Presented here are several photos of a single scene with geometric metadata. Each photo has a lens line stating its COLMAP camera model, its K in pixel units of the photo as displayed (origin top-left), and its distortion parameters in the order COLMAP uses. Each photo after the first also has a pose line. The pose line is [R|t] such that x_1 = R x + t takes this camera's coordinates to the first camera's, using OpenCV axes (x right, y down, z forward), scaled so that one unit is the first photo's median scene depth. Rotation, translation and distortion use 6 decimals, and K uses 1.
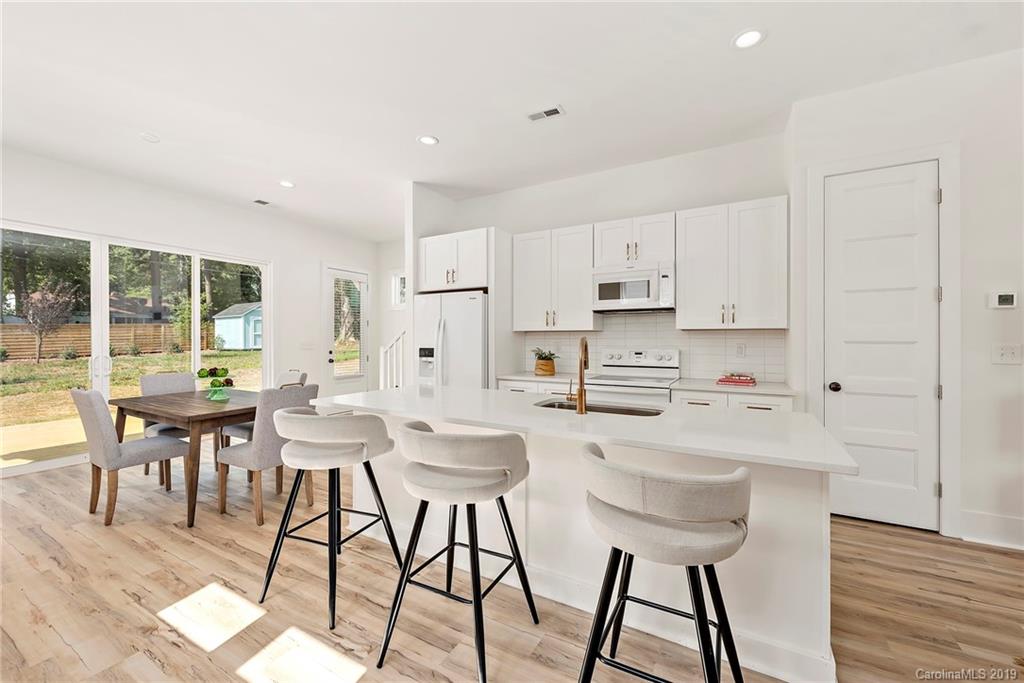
lens RADIAL K [[402.4, 0, 513.1], [0, 402.4, 339.6], [0, 0, 1]] dist [-0.000137, -0.000280]
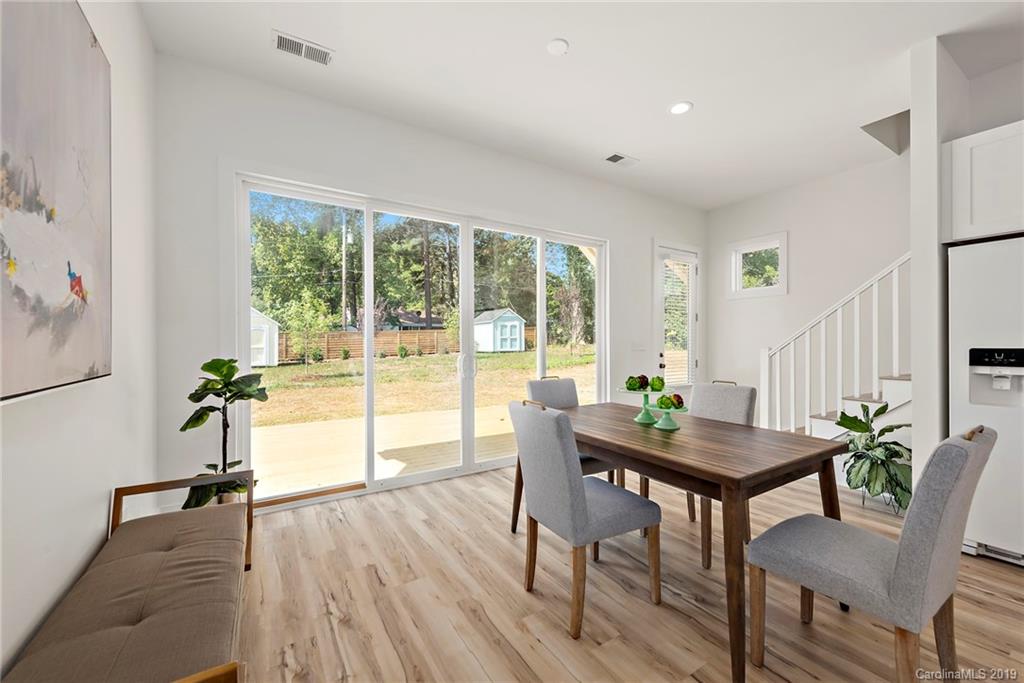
lens RADIAL K [[402.4, 0, 510.9], [0, 402.4, 344.7], [0, 0, 1]] dist [-0.000137, -0.000280]
pose [[0.877046, 0.000510, -0.480406, -0.092696], [0.000343, 0.999999, 0.001687, 0.002717], [0.480407, -0.001645, 0.877044, 0.049523]]
